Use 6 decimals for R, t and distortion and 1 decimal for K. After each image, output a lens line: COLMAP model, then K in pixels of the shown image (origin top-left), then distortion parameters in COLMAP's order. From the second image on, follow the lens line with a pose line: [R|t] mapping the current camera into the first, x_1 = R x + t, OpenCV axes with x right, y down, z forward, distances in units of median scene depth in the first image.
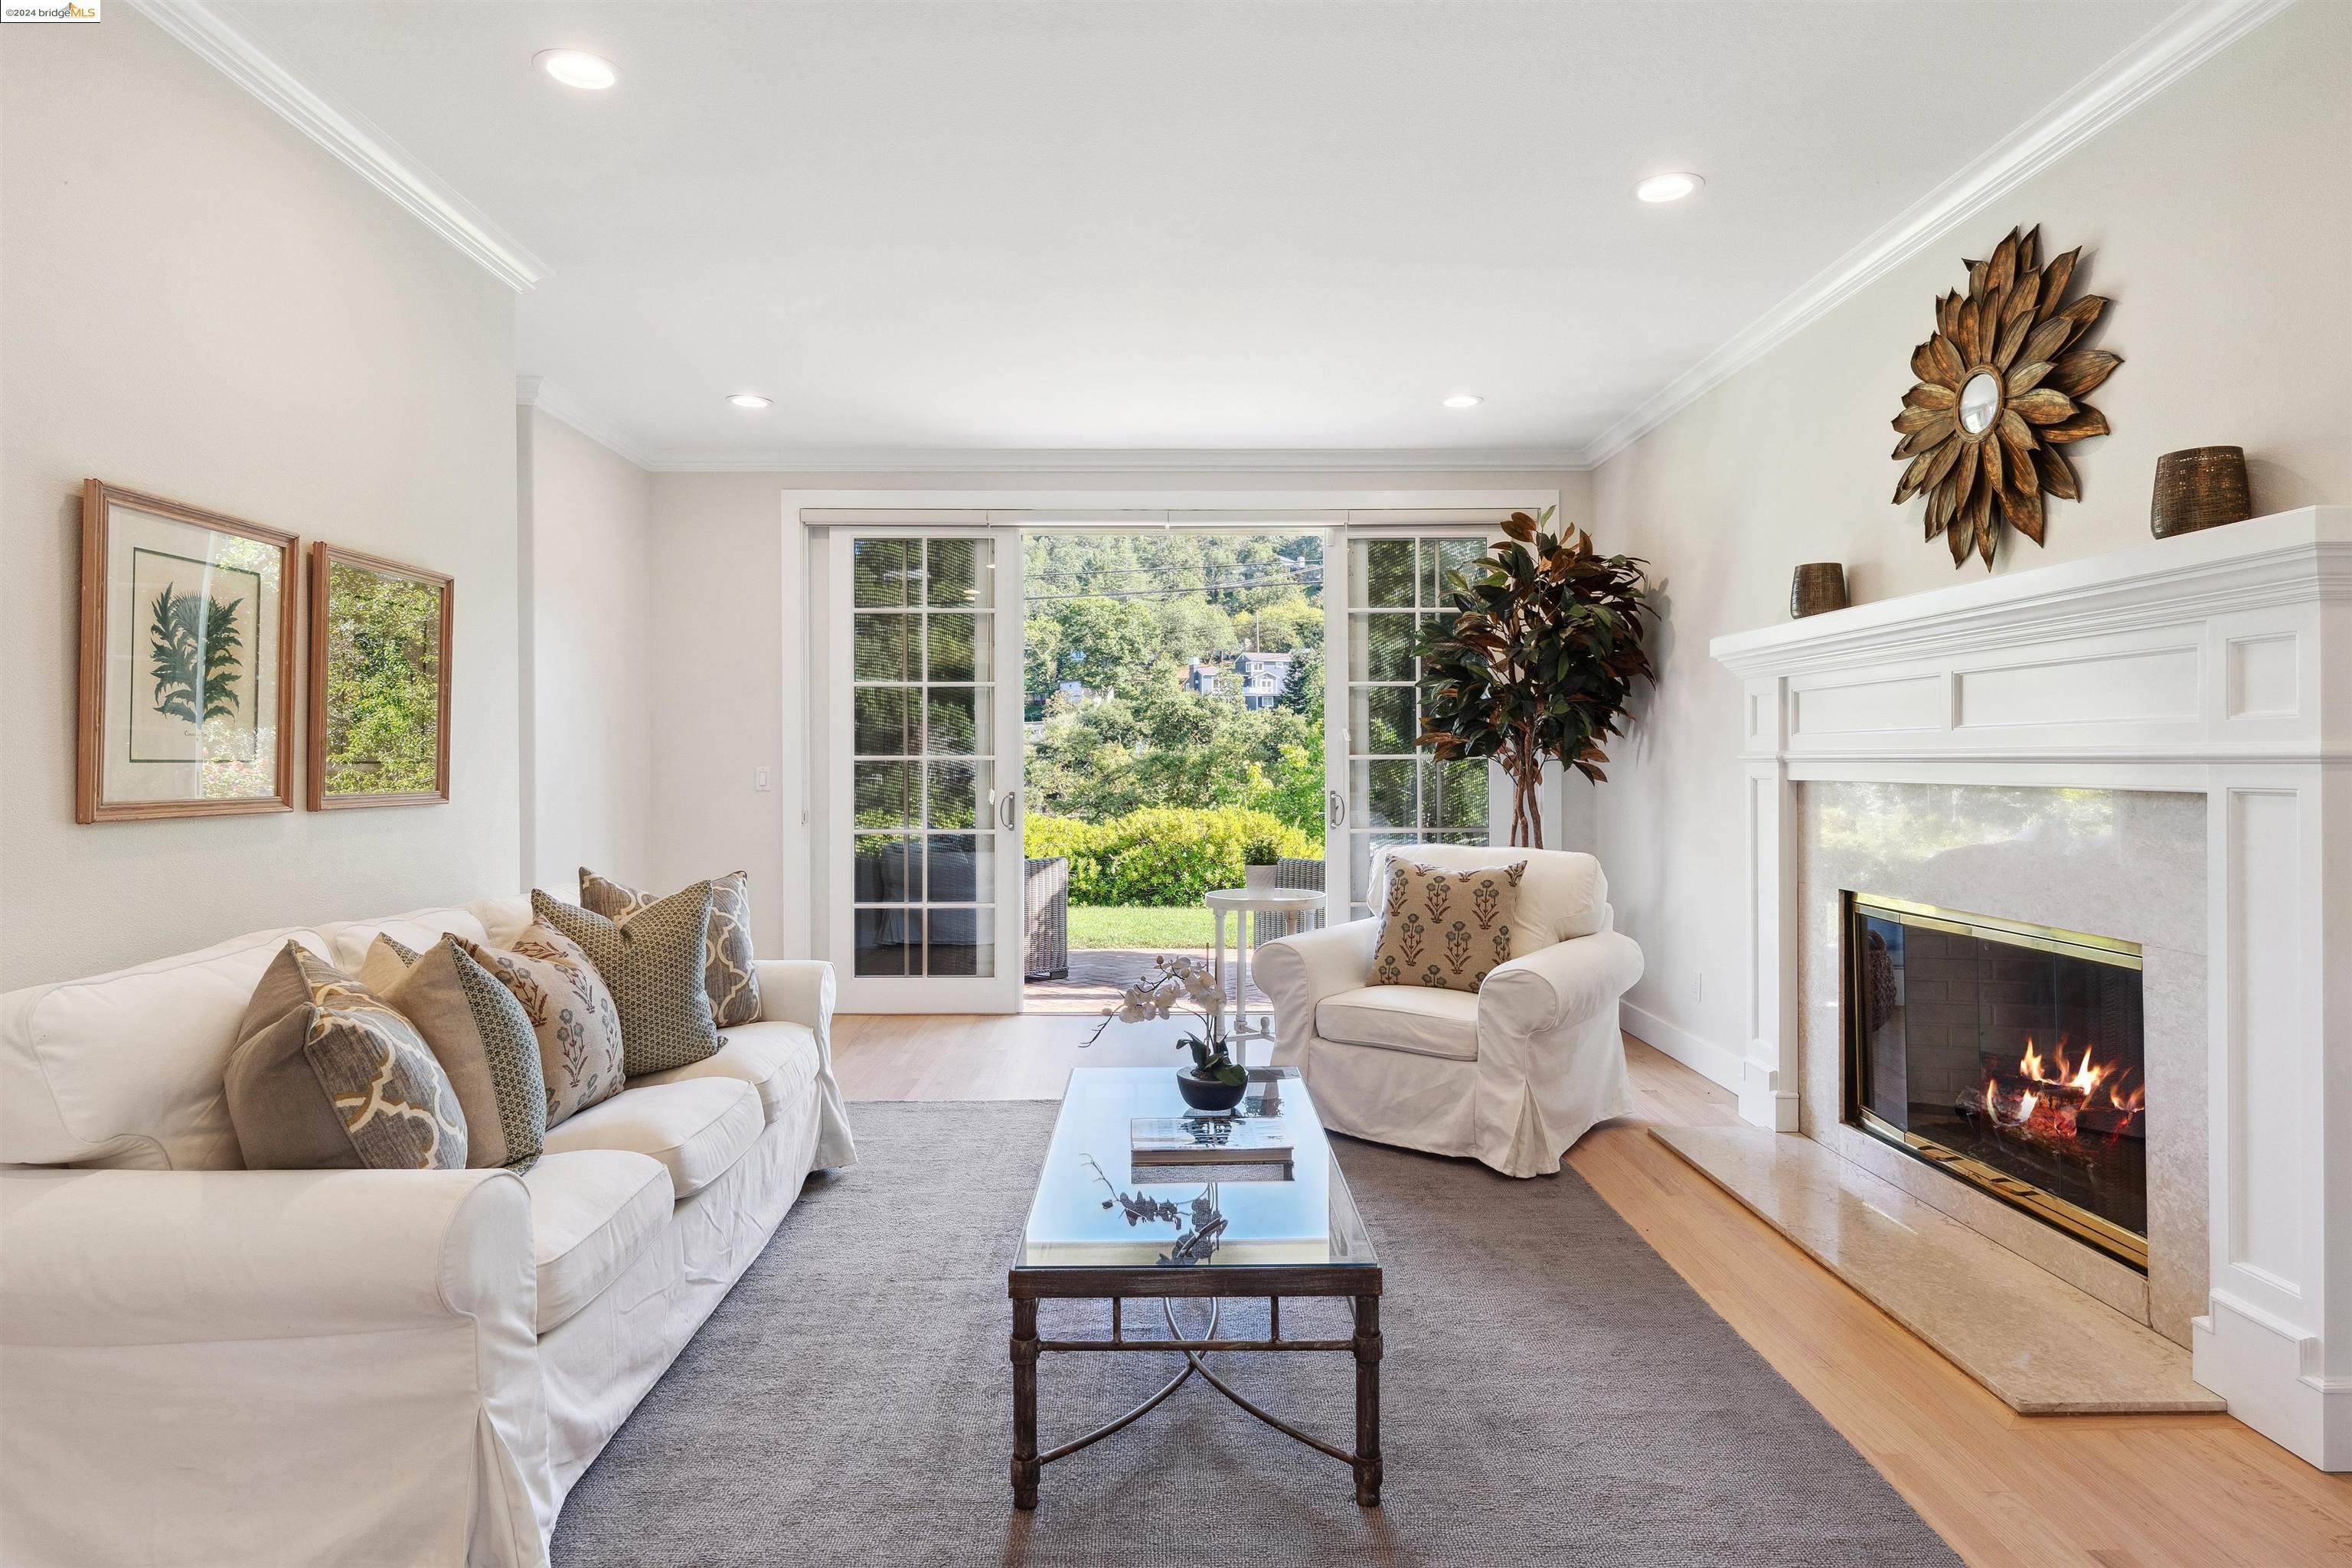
lens RADIAL K [[1289.5, 0, 1178.9], [0, 1289.5, 763.6], [0, 0, 1]] dist [-0.005335, 0.003151]
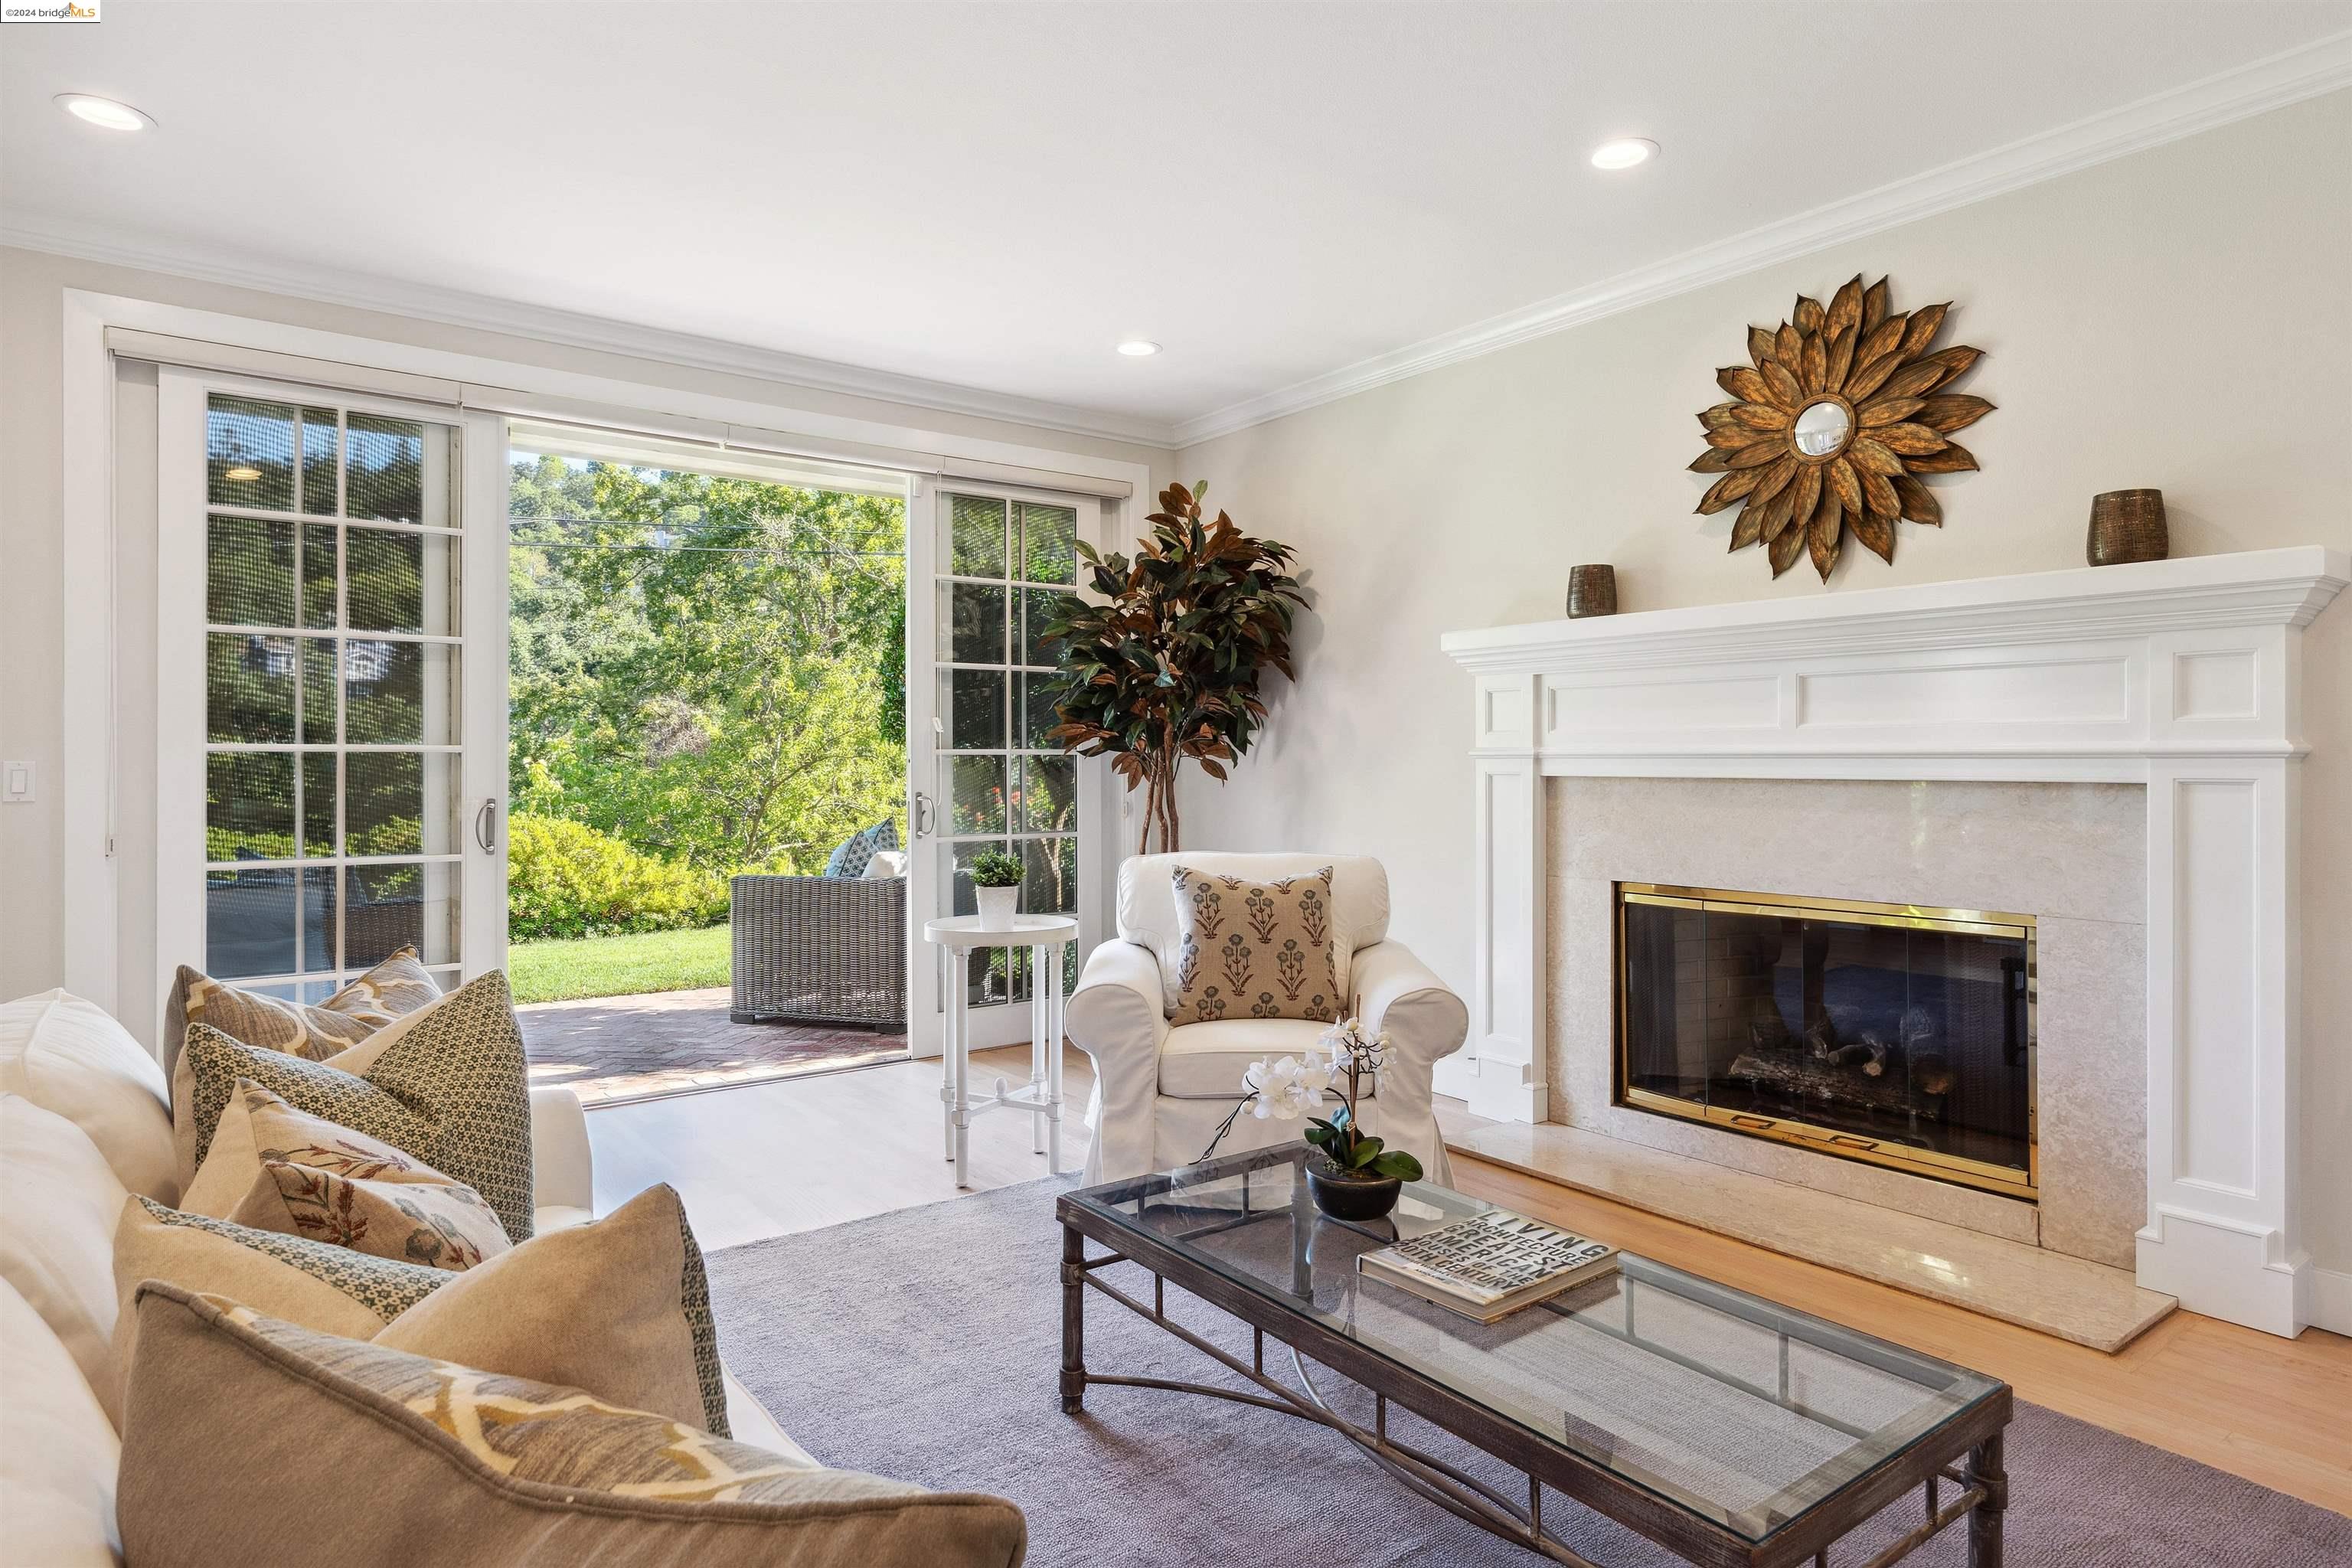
lens RADIAL K [[1289.5, 0, 1154.9], [0, 1289.5, 769.5], [0, 0, 1]] dist [-0.005335, 0.003151]
pose [[0.807462, -0.000578, 0.589919, -0.443895], [-0.002093, 0.999990, 0.003845, 0.005134], [-0.589915, -0.004339, 0.807453, 0.417503]]
